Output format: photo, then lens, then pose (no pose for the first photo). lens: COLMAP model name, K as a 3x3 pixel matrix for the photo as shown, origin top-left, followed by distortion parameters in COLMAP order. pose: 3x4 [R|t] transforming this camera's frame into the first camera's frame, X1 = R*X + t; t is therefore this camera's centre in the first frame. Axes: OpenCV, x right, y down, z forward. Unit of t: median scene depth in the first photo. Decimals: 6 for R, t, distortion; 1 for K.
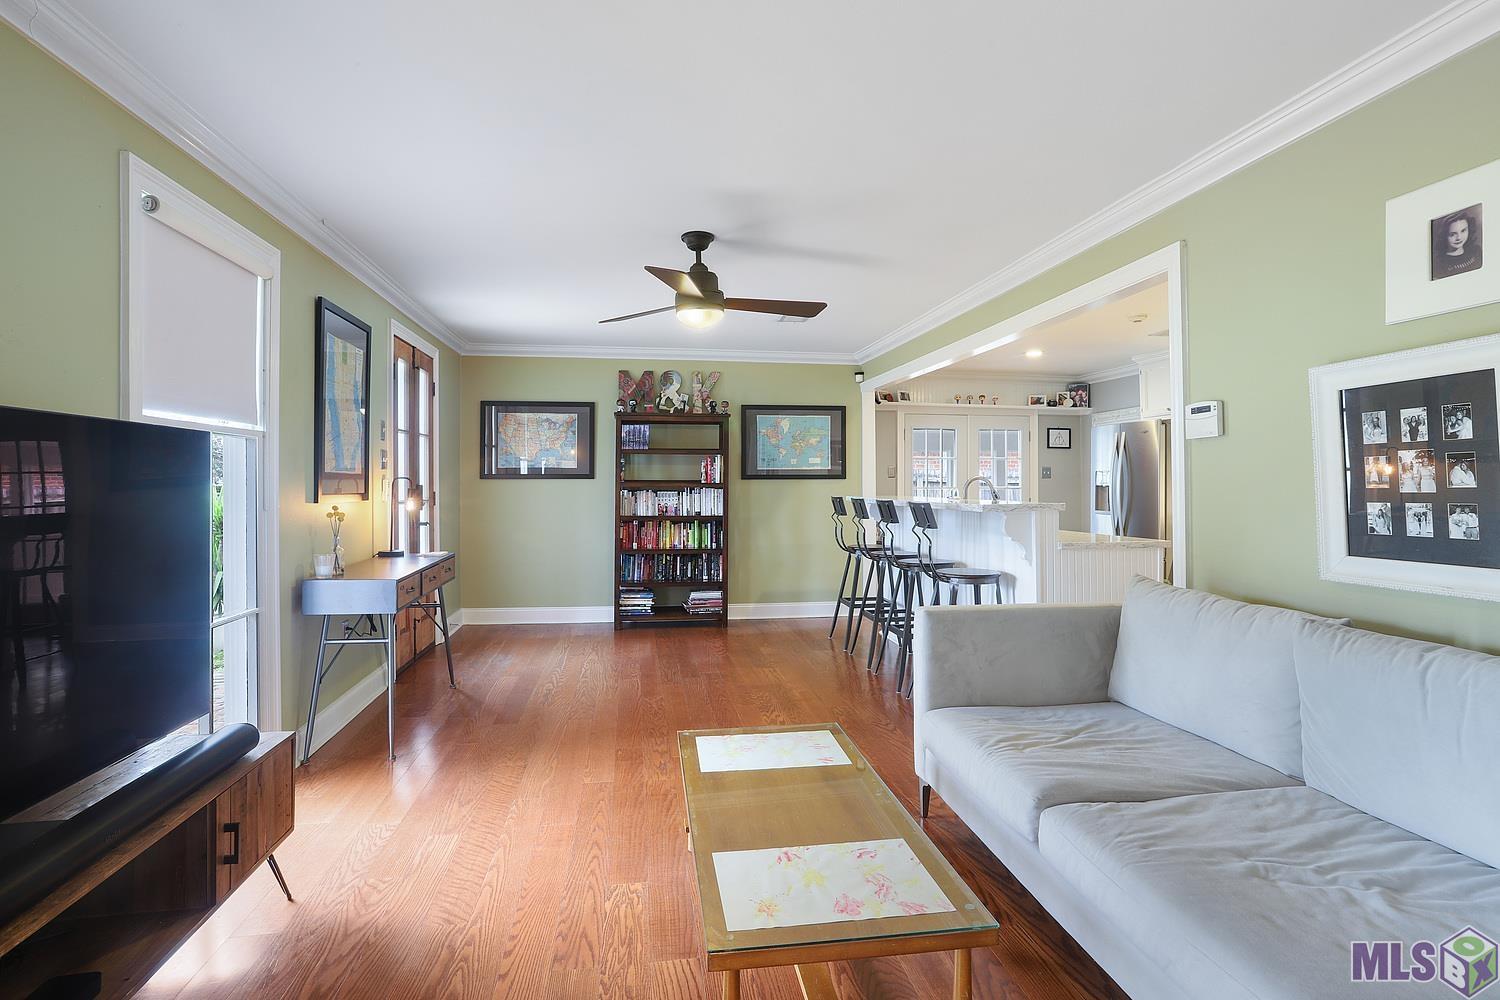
lens RADIAL K [[728.0, 0, 749.5], [0, 728.0, 488.1], [0, 0, 1]] dist [-0.003253, -0.000235]
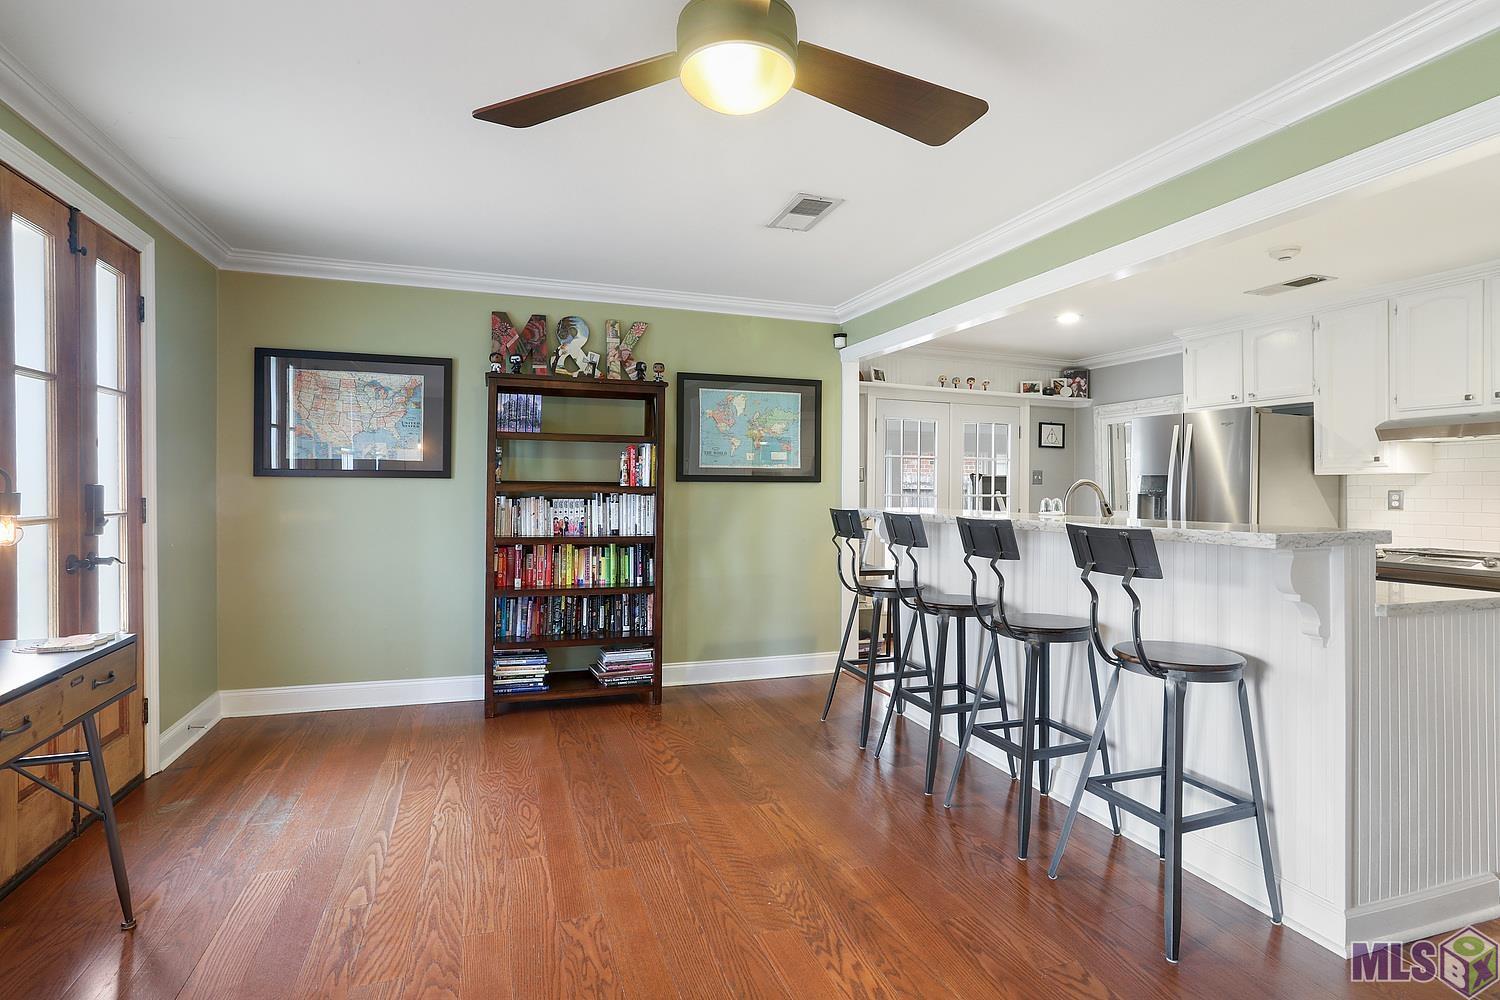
lens RADIAL K [[740.2, 0, 750.0], [0, 740.2, 500.0], [0, 0, 1]] dist [-0.041281, 0.035208]
pose [[0.983463, 0.005373, 0.181027, -0.072262], [-0.007341, 0.999921, 0.010200, -0.002285], [-0.180958, -0.011360, 0.983425, 0.317836]]
